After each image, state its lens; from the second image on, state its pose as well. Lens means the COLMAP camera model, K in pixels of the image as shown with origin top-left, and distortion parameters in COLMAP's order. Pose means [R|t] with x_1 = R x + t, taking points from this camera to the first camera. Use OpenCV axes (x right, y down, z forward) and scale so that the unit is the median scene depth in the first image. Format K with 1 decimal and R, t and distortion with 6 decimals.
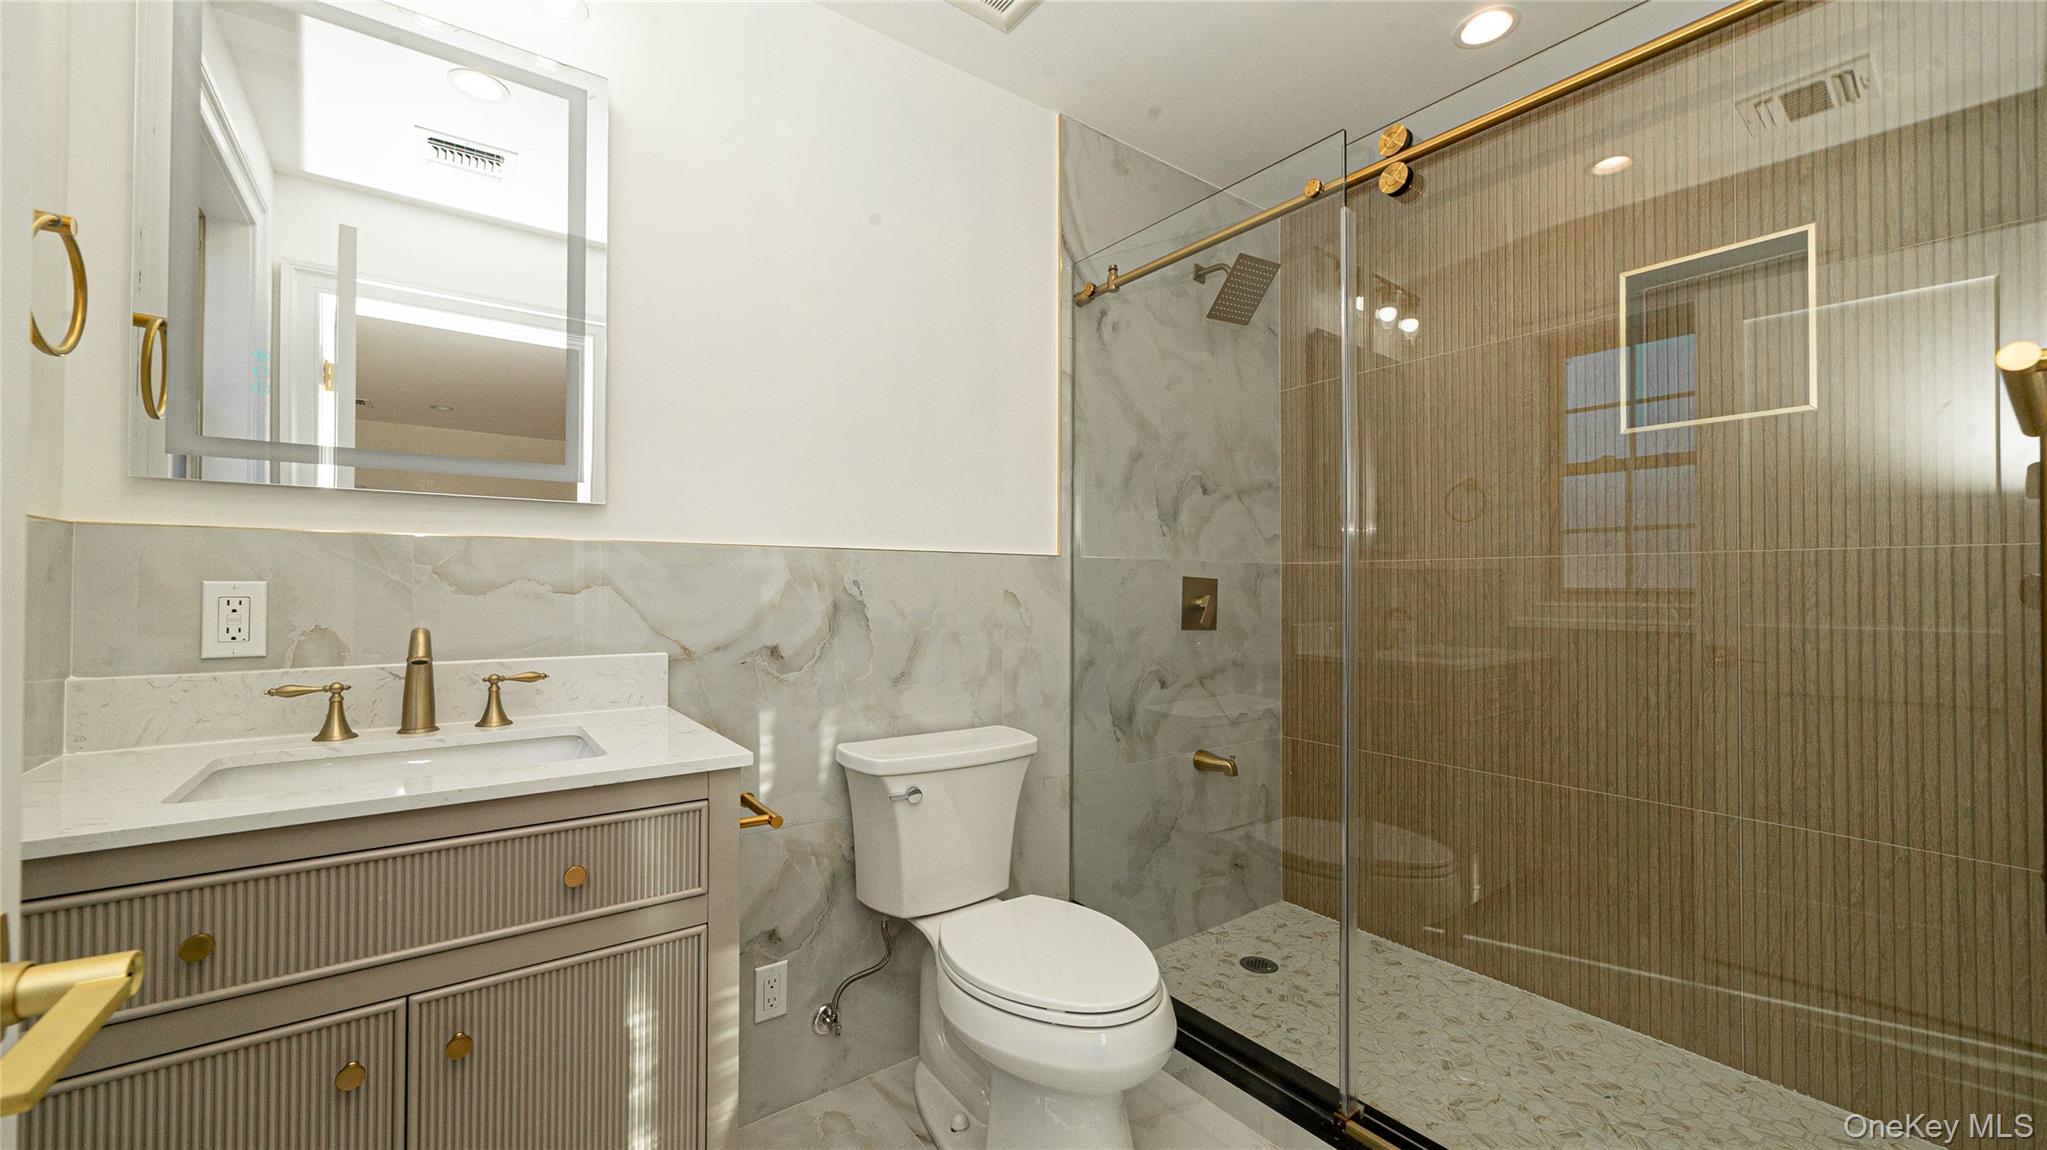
lens RADIAL K [[778.5, 0, 1023.5], [0, 778.5, 575.0], [0, 0, 1]] dist [0.000084, -0.000030]
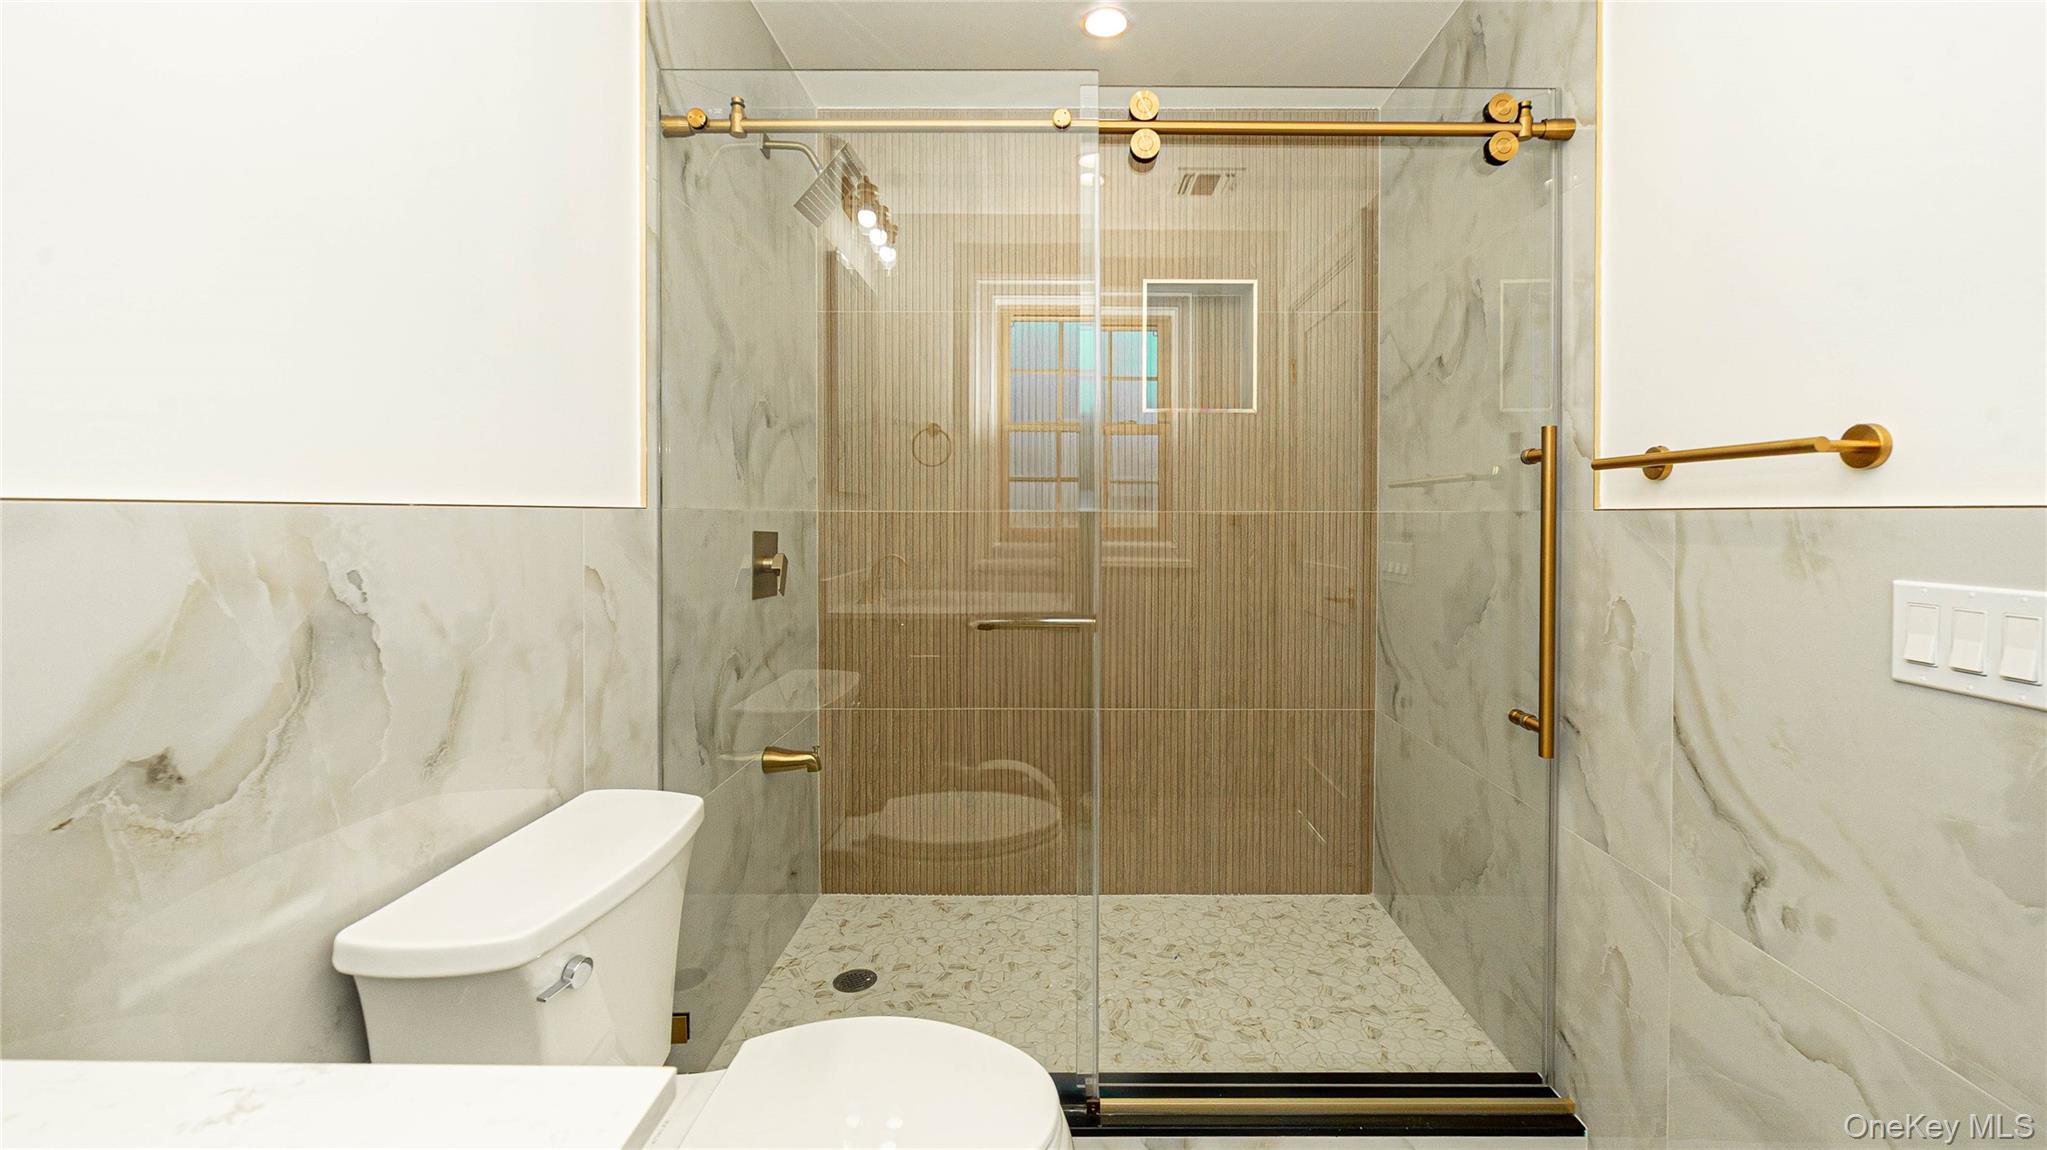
lens RADIAL K [[809.5, 0, 1028.6], [0, 809.5, 519.3], [0, 0, 1]] dist [0.000201, 0.000437]
pose [[0.606448, -0.009620, 0.795065, -0.309736], [-0.011485, 0.999717, 0.020856, -0.034090], [-0.795040, -0.021780, 0.606165, 0.333453]]
